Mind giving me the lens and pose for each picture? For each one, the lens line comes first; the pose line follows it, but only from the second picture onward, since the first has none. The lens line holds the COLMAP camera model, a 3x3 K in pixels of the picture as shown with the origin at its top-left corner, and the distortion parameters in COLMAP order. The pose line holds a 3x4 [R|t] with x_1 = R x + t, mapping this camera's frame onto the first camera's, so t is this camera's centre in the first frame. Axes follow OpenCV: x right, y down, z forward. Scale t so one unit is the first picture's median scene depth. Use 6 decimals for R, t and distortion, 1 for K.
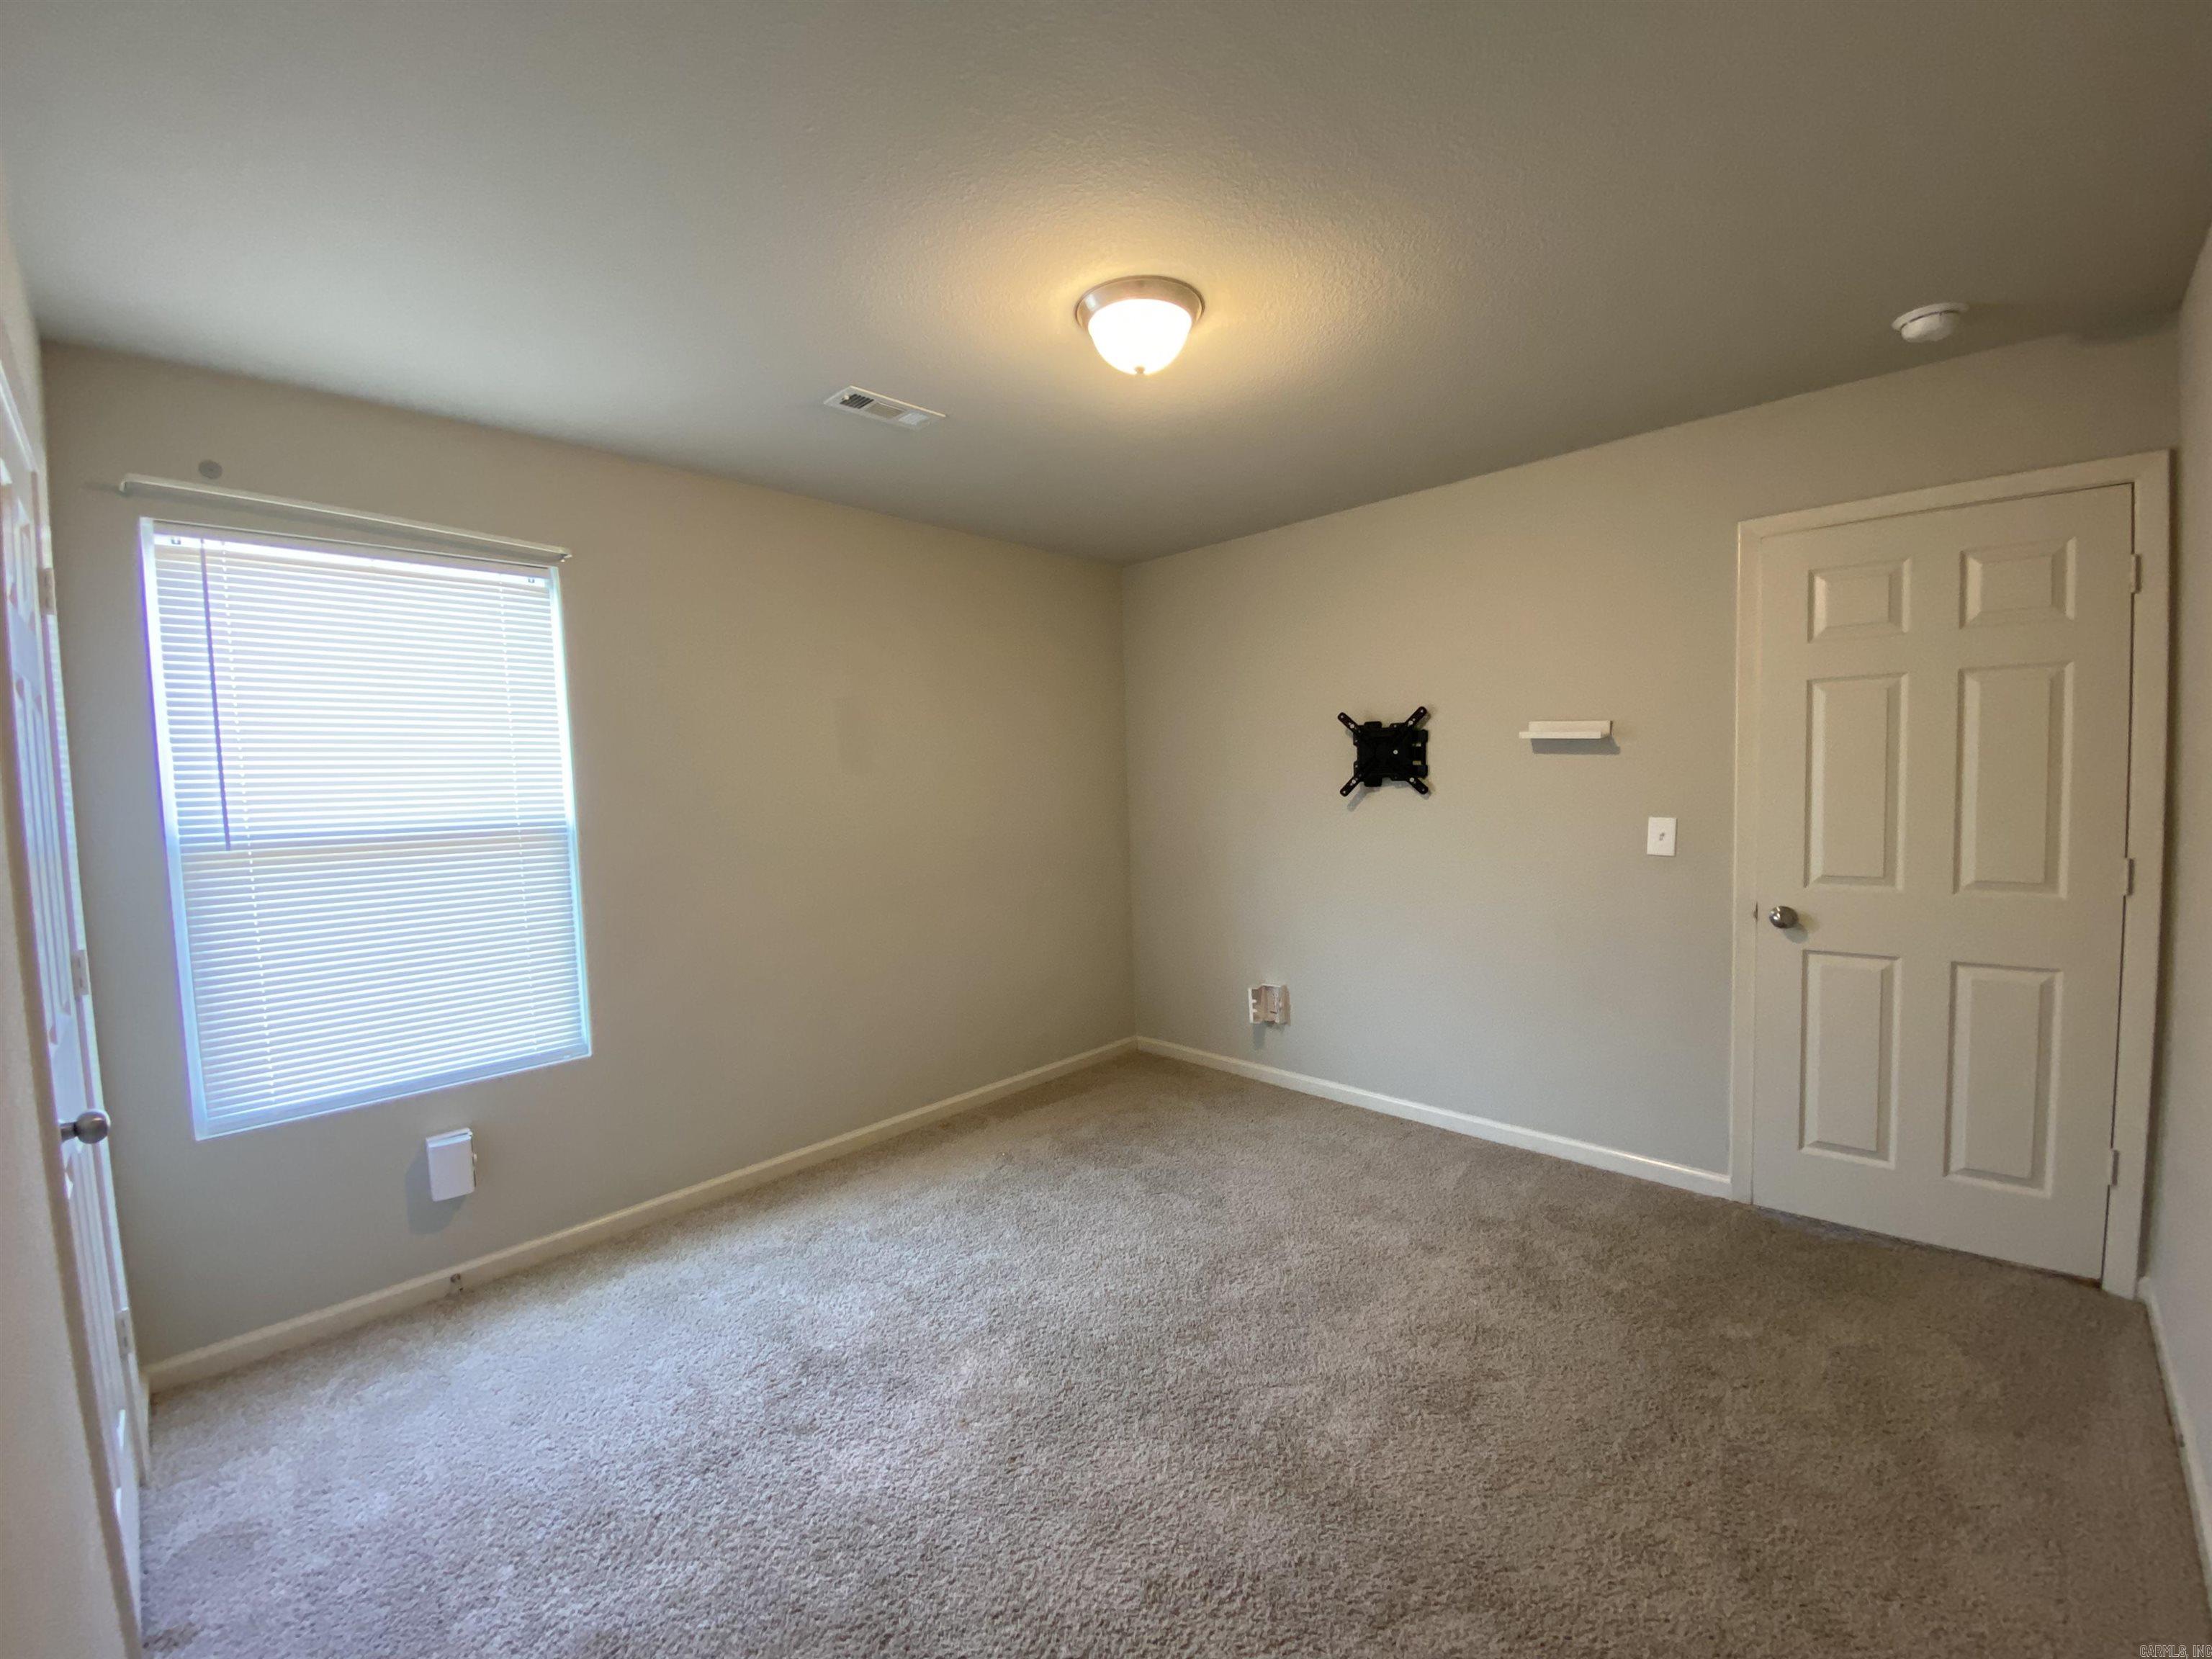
lens RADIAL K [[922.4, 0, 1106.0], [0, 922.4, 829.5], [0, 0, 1]] dist [-0.043395, -0.000372]
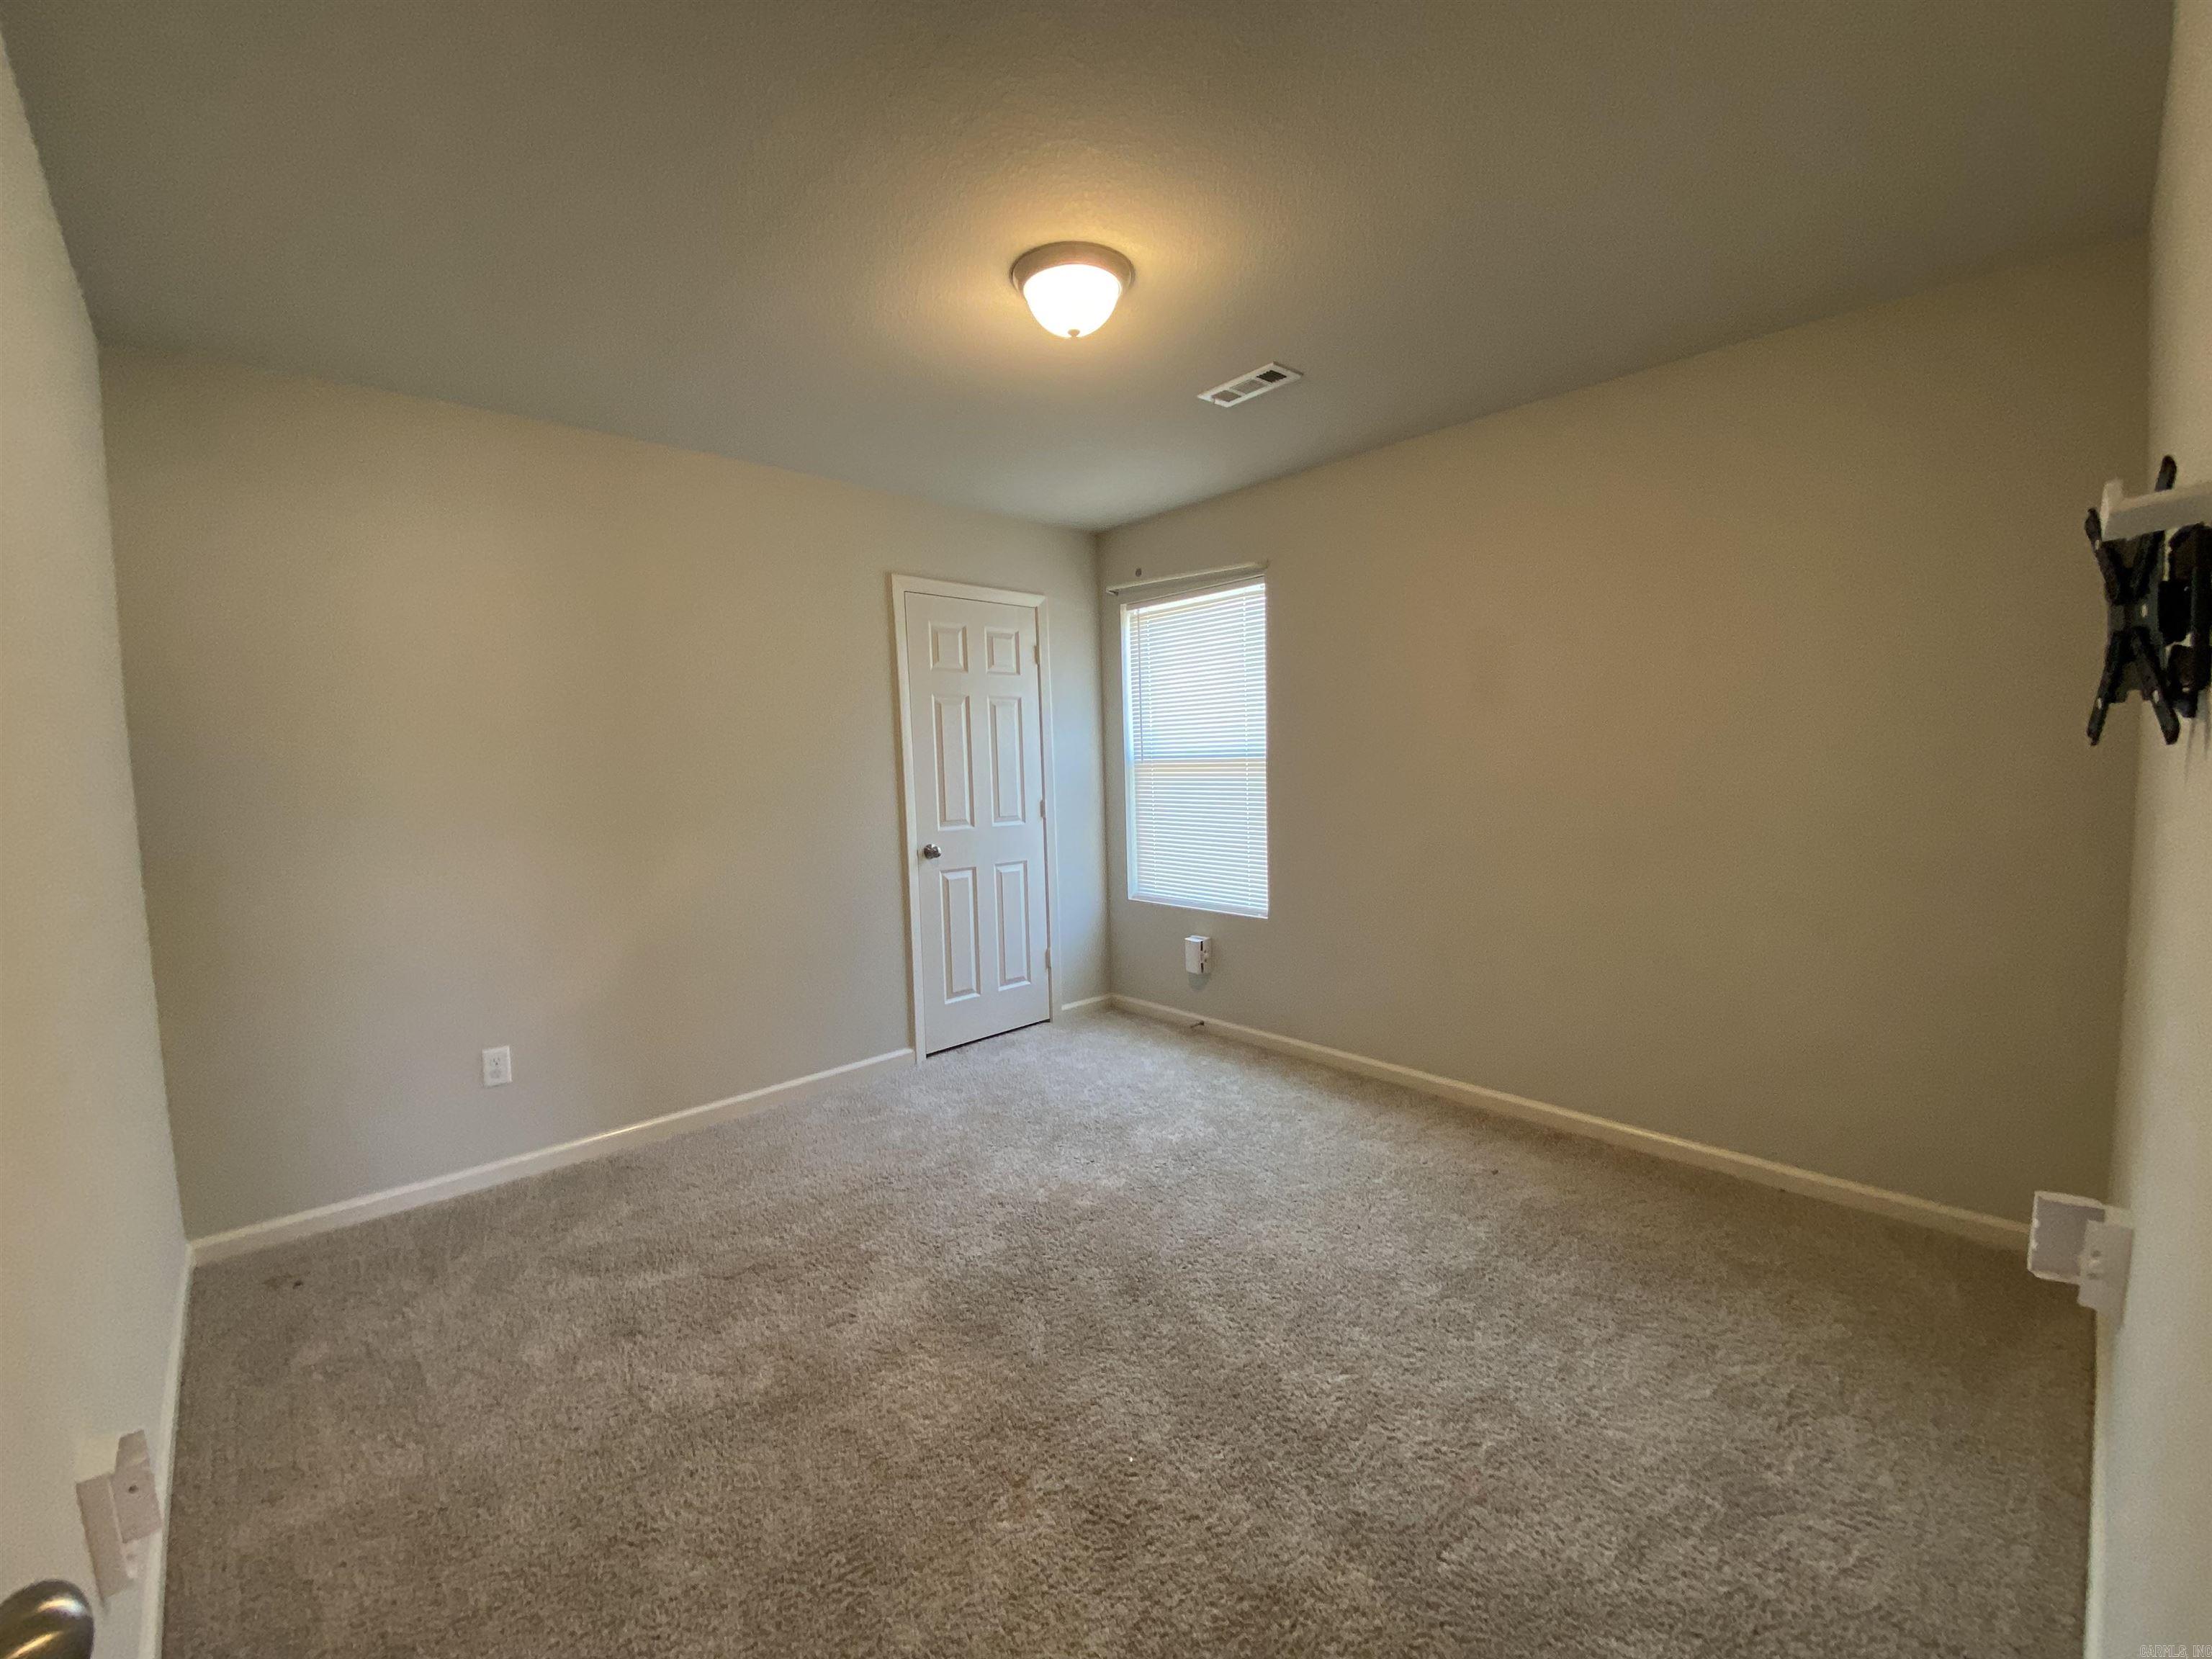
lens RADIAL K [[922.4, 0, 1106.0], [0, 922.4, 829.5], [0, 0, 1]] dist [-0.043395, -0.000372]
pose [[-0.119834, 0.105317, -0.987192, 0.524050], [-0.029321, 0.993548, 0.109555, -0.024082], [0.992361, 0.042074, -0.115973, 0.545802]]
